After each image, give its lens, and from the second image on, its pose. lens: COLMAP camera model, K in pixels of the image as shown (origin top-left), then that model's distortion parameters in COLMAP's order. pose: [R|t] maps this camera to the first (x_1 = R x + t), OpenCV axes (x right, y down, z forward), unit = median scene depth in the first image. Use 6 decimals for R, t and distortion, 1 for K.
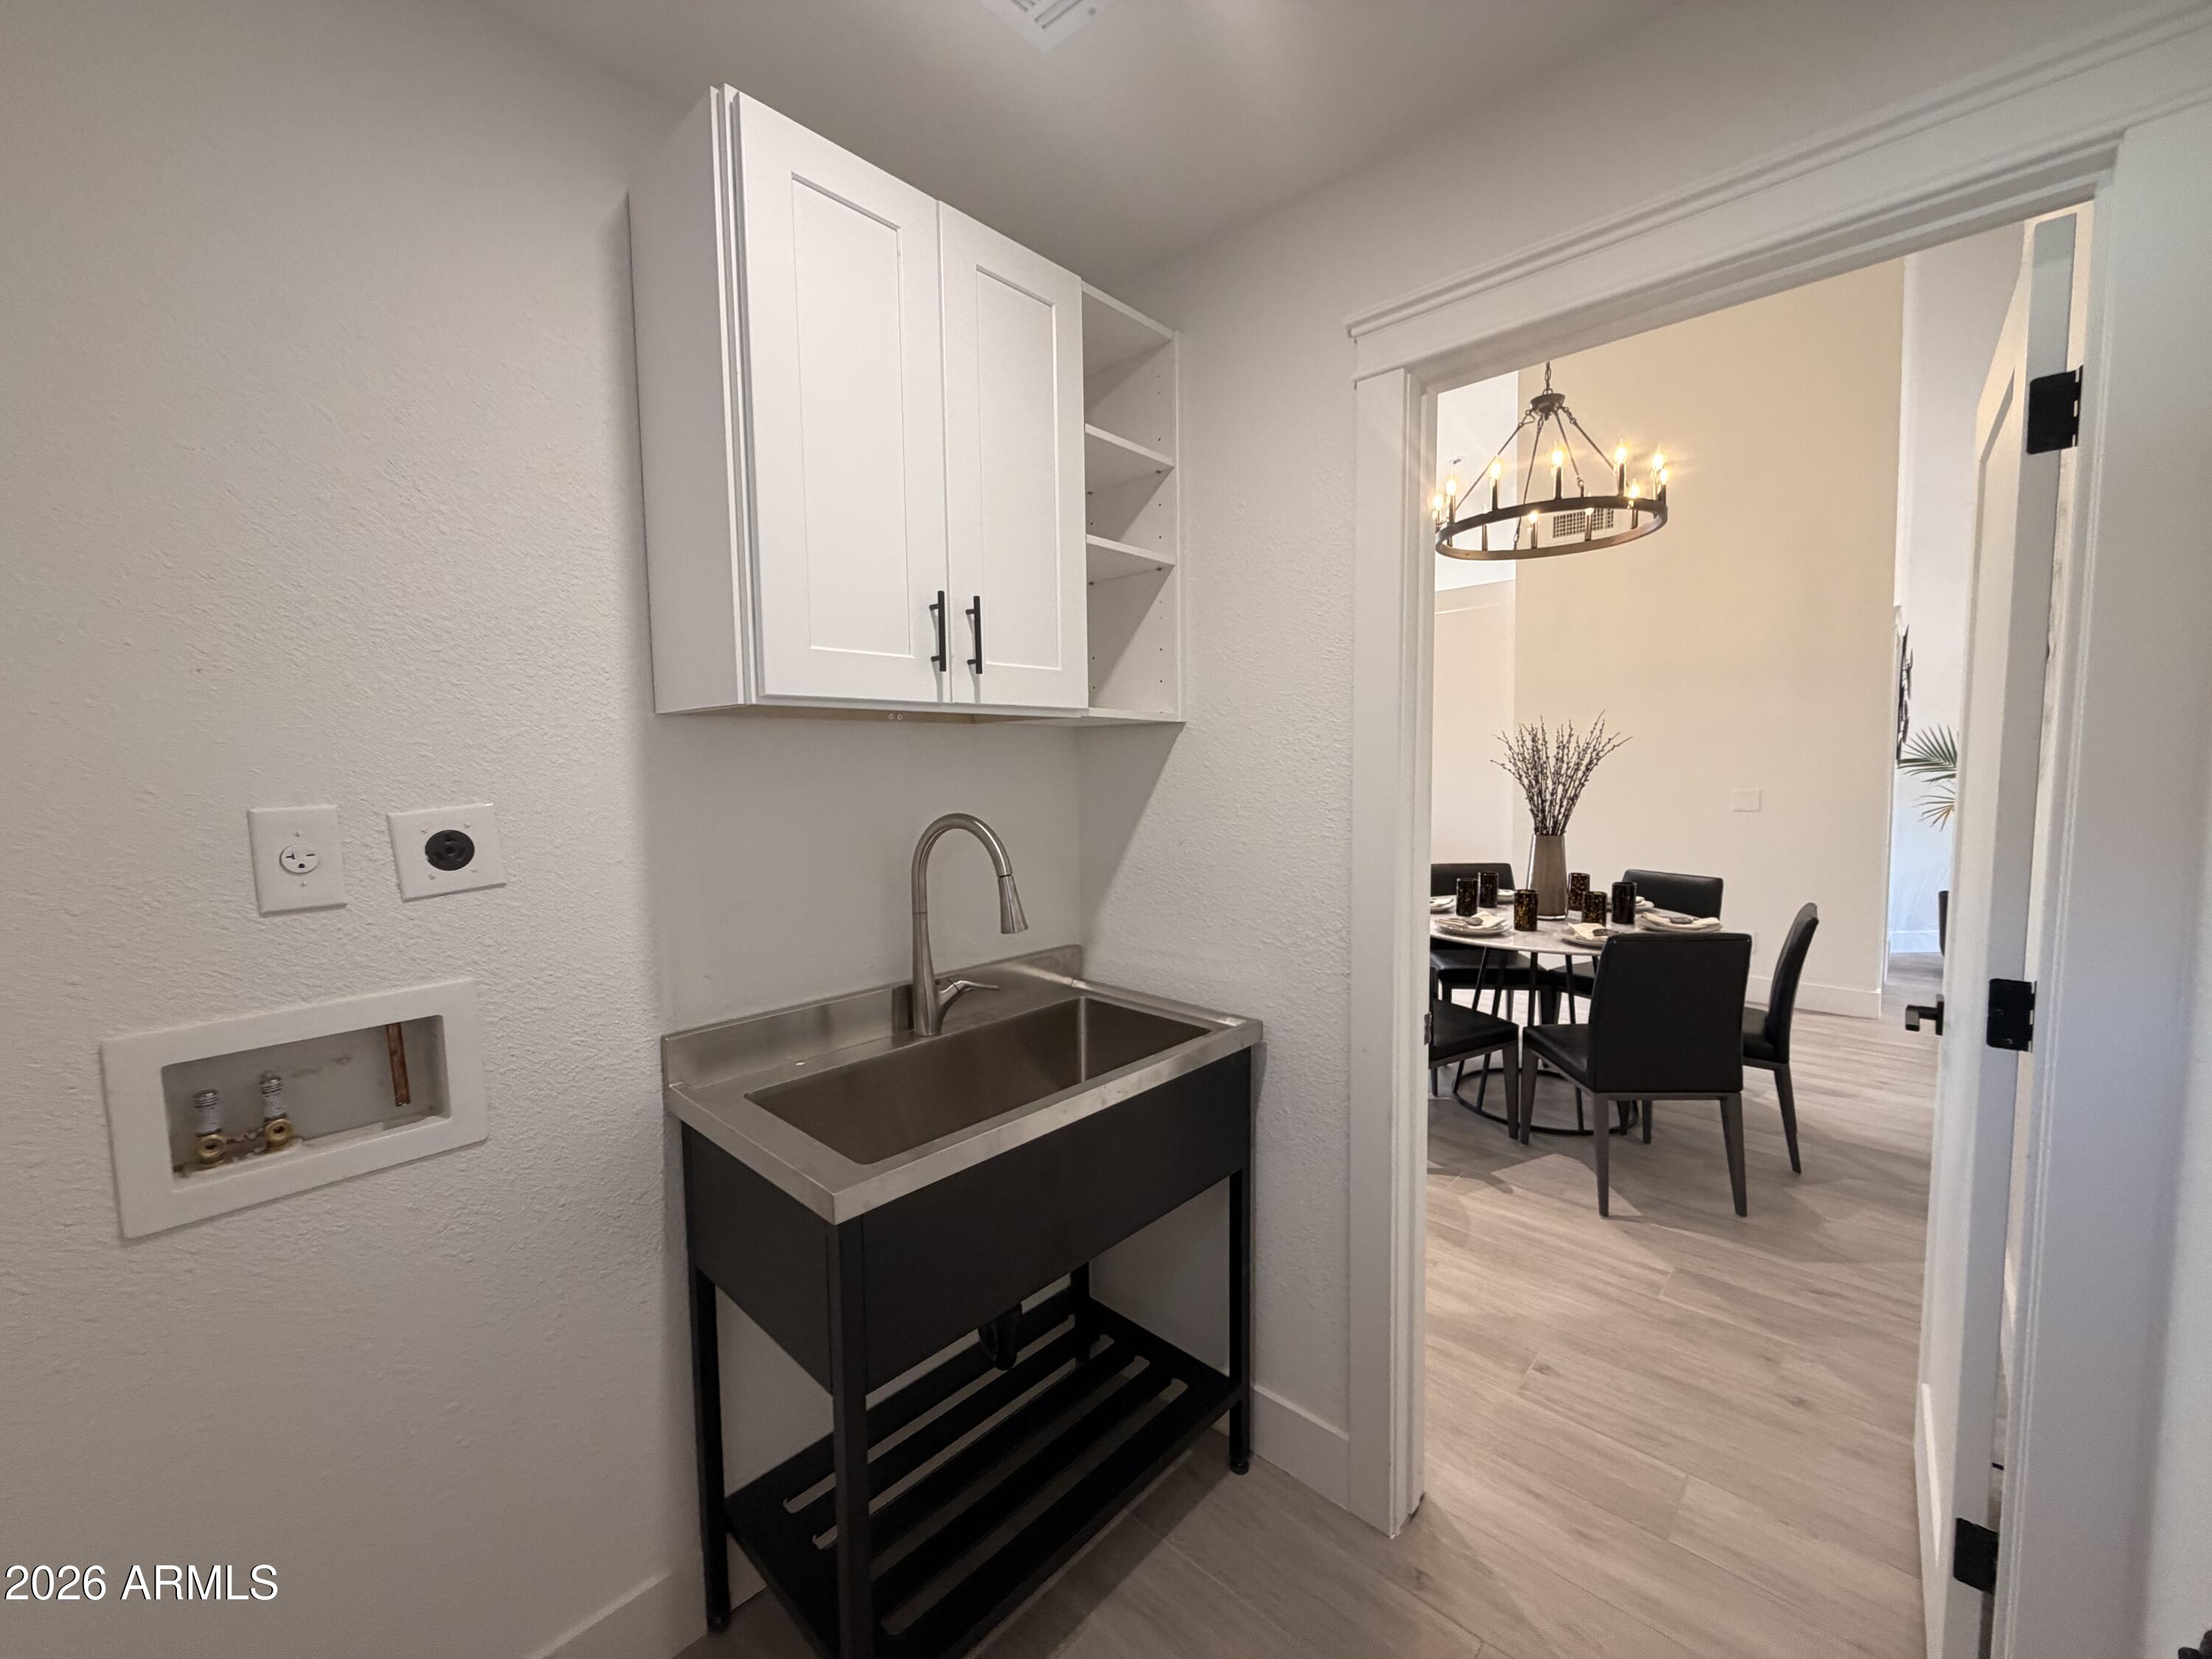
lens RADIAL K [[875.2, 0, 1114.8], [0, 875.2, 838.2], [0, 0, 1]] dist [-0.000377, 0.000005]
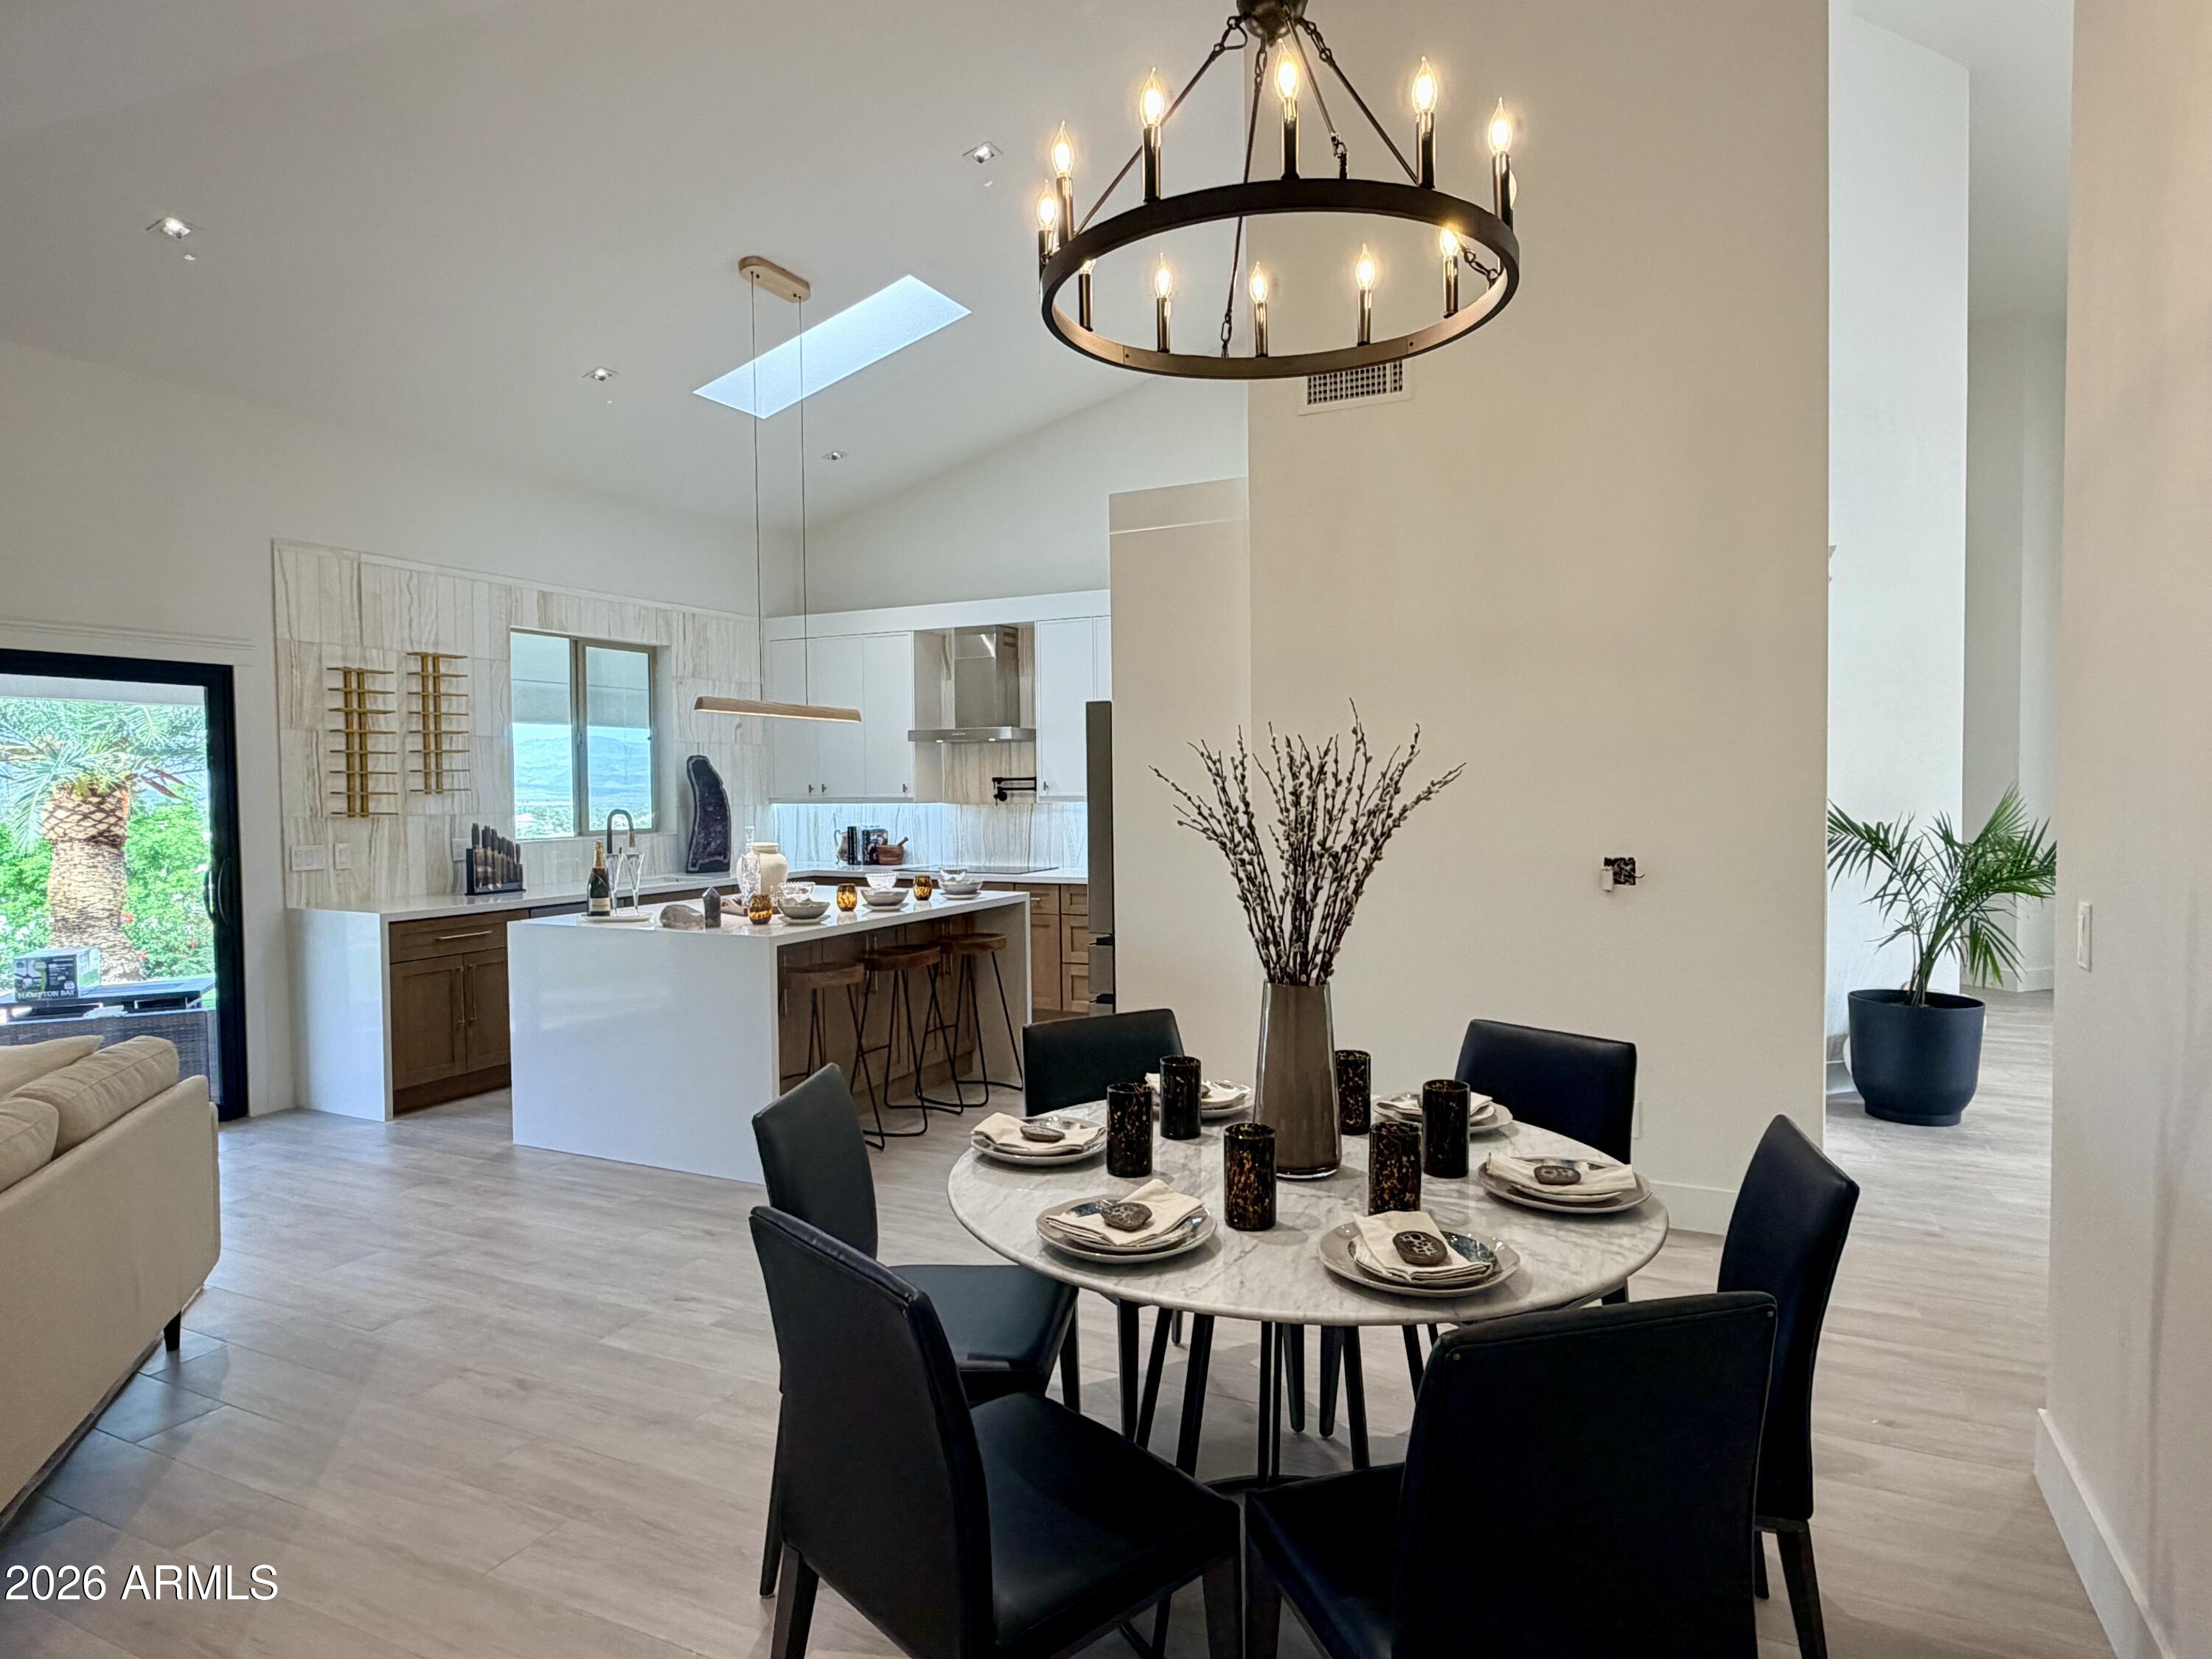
lens RADIAL K [[1284.7, 0, 1103.2], [0, 1284.7, 823.8], [0, 0, 1]] dist [-0.001385, -0.000191]
pose [[0.960797, -0.002413, 0.277241, 0.231789], [0.015813, 0.998811, -0.046108, -0.054977], [-0.276800, 0.048684, 0.959693, 0.420440]]
